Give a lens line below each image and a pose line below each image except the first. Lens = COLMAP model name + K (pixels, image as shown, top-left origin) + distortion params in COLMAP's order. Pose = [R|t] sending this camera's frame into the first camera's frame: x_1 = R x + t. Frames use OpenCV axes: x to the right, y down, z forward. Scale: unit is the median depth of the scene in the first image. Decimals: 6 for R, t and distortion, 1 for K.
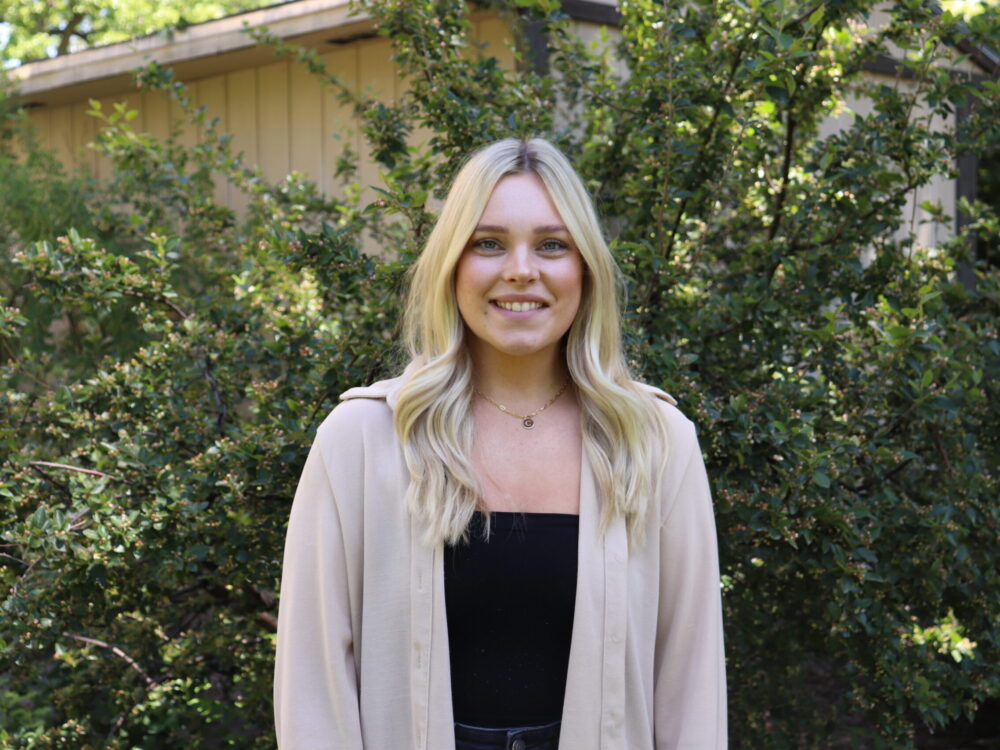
lens RADIAL K [[1546.4, 0, 500.0], [0, 1546.4, 361.1], [0, 0, 1]] dist [0.076680, -0.040342]
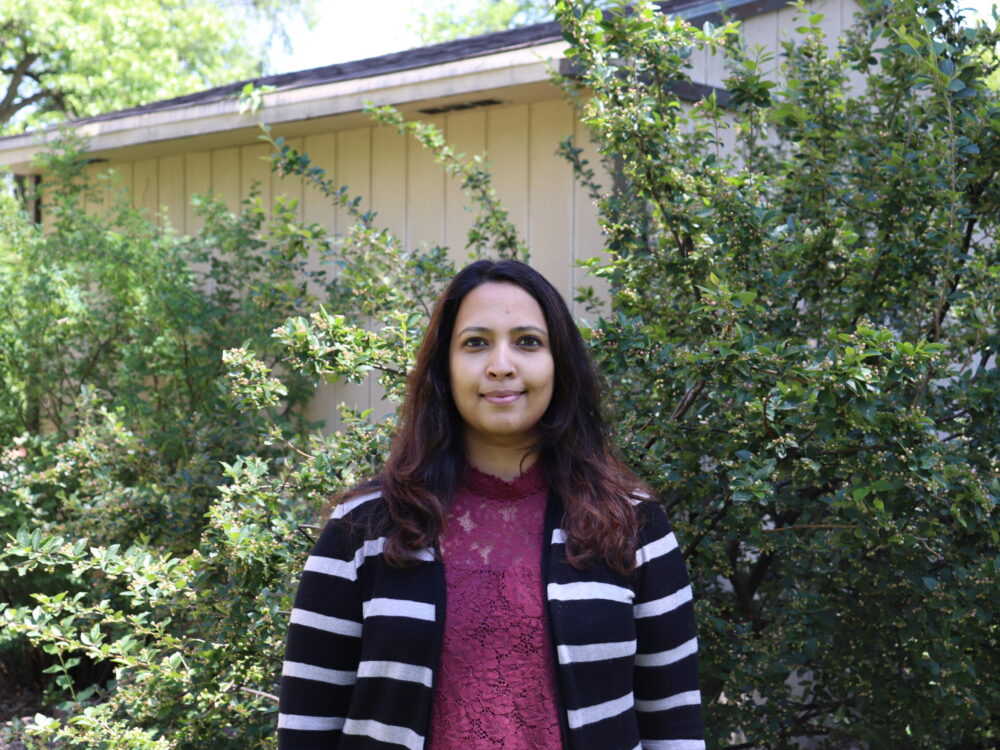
lens RADIAL K [[1572.9, 0, 461.6], [0, 1572.9, 376.1], [0, 0, 1]] dist [-0.016848, 0.260519]
pose [[0.999528, 0.022007, 0.021450, -0.204910], [-0.021525, 0.999516, -0.022461, -0.014792], [-0.021934, 0.021989, 0.999518, -0.075604]]
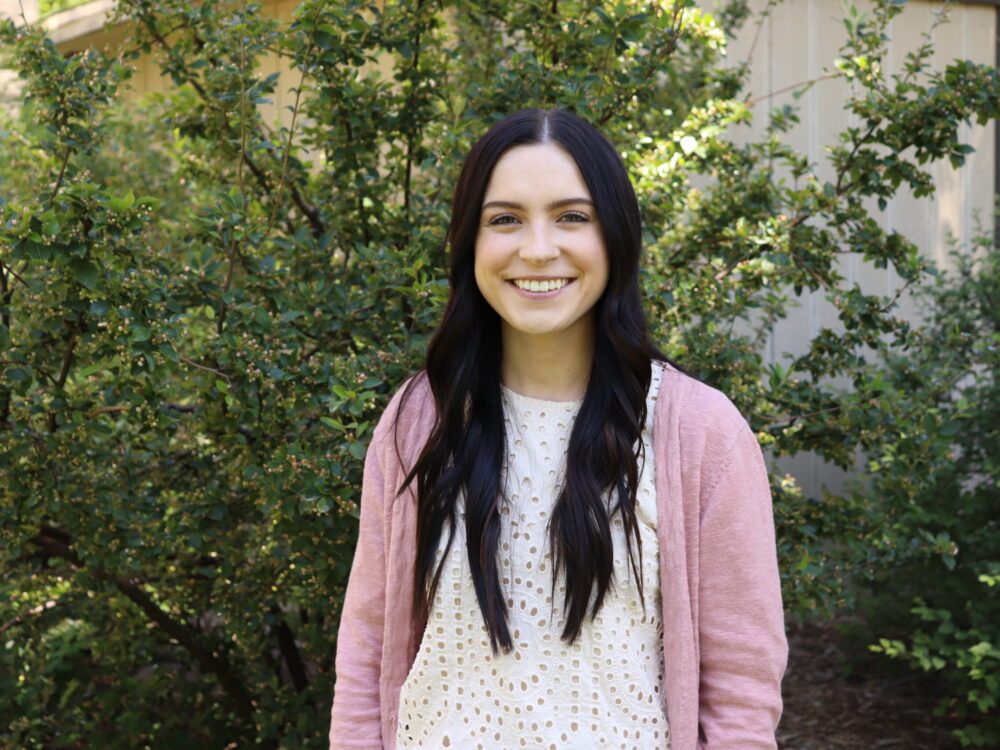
lens RADIAL K [[1521.2, 0, 500.0], [0, 1521.2, 375.0], [0, 0, 1]] dist [0.095188, 0.121433]
pose [[0.988112, 0.002400, -0.153714, 0.333931], [0.005526, 0.998677, 0.051115, -0.010211], [0.153634, -0.051357, 0.986792, 0.070674]]
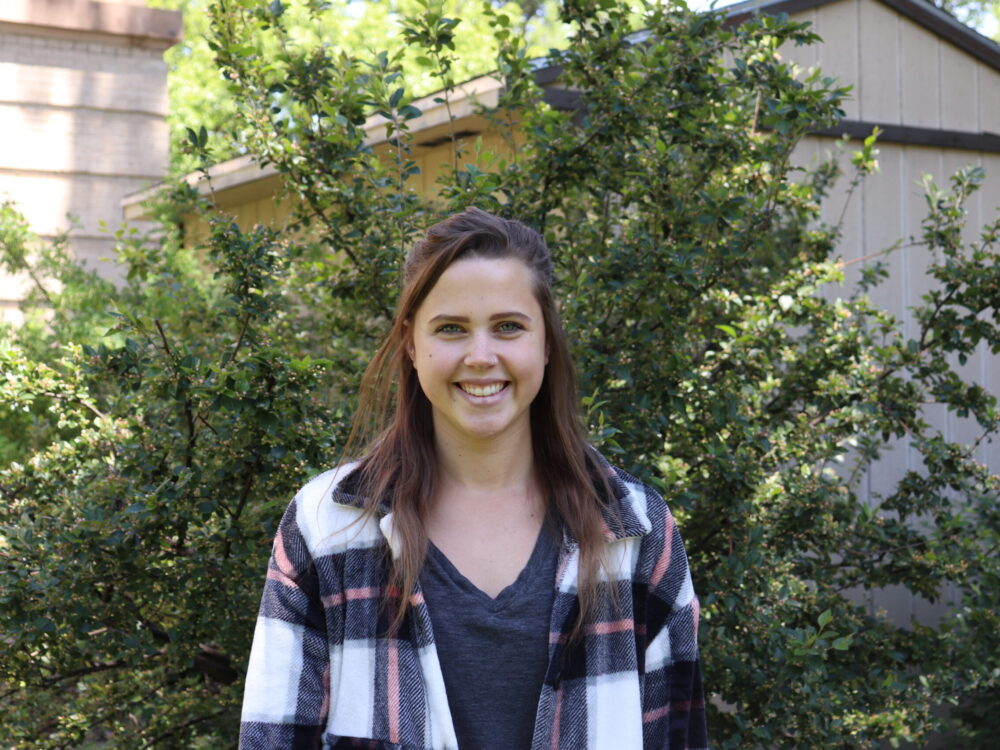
lens RADIAL K [[1545.2, 0, 528.1], [0, 1545.2, 401.3], [0, 0, 1]] dist [0.155941, -0.024414]
pose [[0.979268, -0.003027, -0.202545, 0.348301], [-0.000558, 0.999844, -0.017638, -0.018956], [0.202567, 0.017385, 0.979114, -0.065076]]
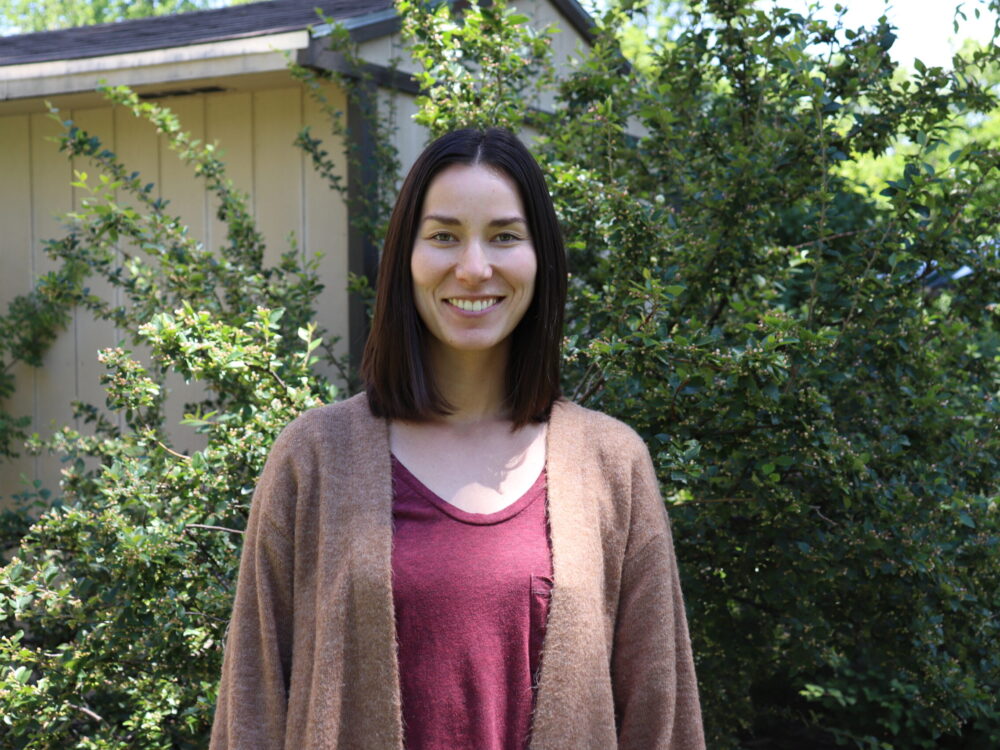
lens RADIAL K [[1565.7, 0, 500.0], [0, 1565.7, 375.0], [0, 0, 1]] dist [-0.005635, 0.631752]
pose [[0.950962, -0.003613, 0.309288, -0.405141], [0.008577, 0.999855, -0.014691, -0.018432], [-0.309190, 0.016624, 0.950855, -0.067030]]
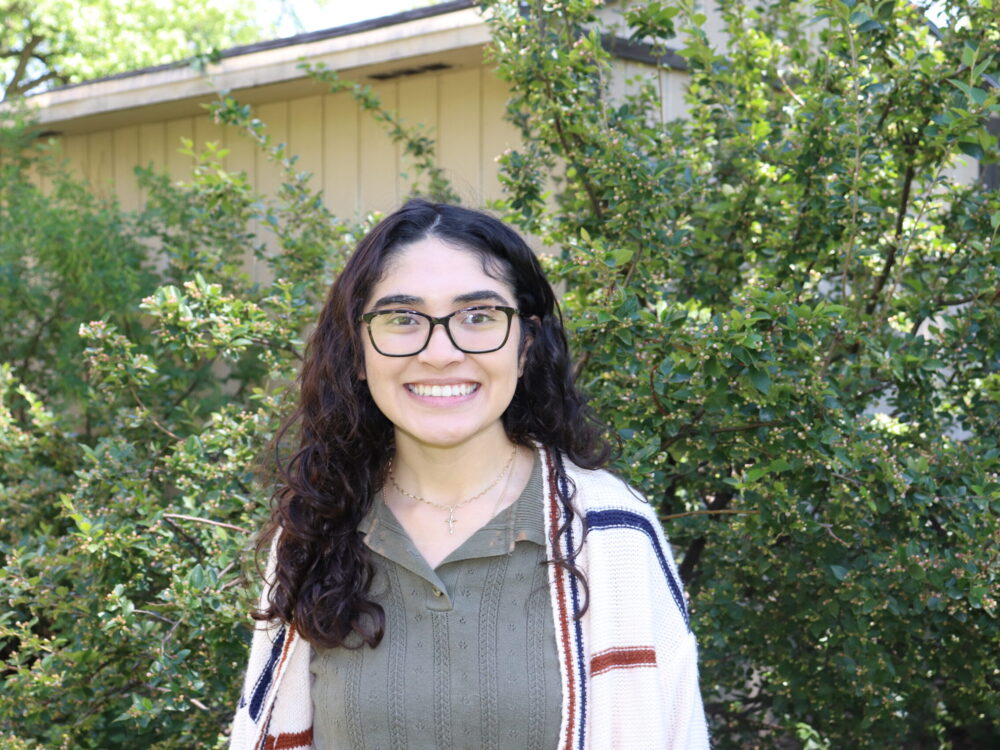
lens RADIAL K [[1538.8, 0, 498.3], [0, 1538.8, 373.8], [0, 0, 1]] dist [0.040233, 0.009529]
pose [[0.999303, 0.012250, 0.035251, -0.122139], [-0.011925, 0.999884, -0.009424, -0.015603], [-0.035362, 0.008997, 0.999334, 0.029836]]
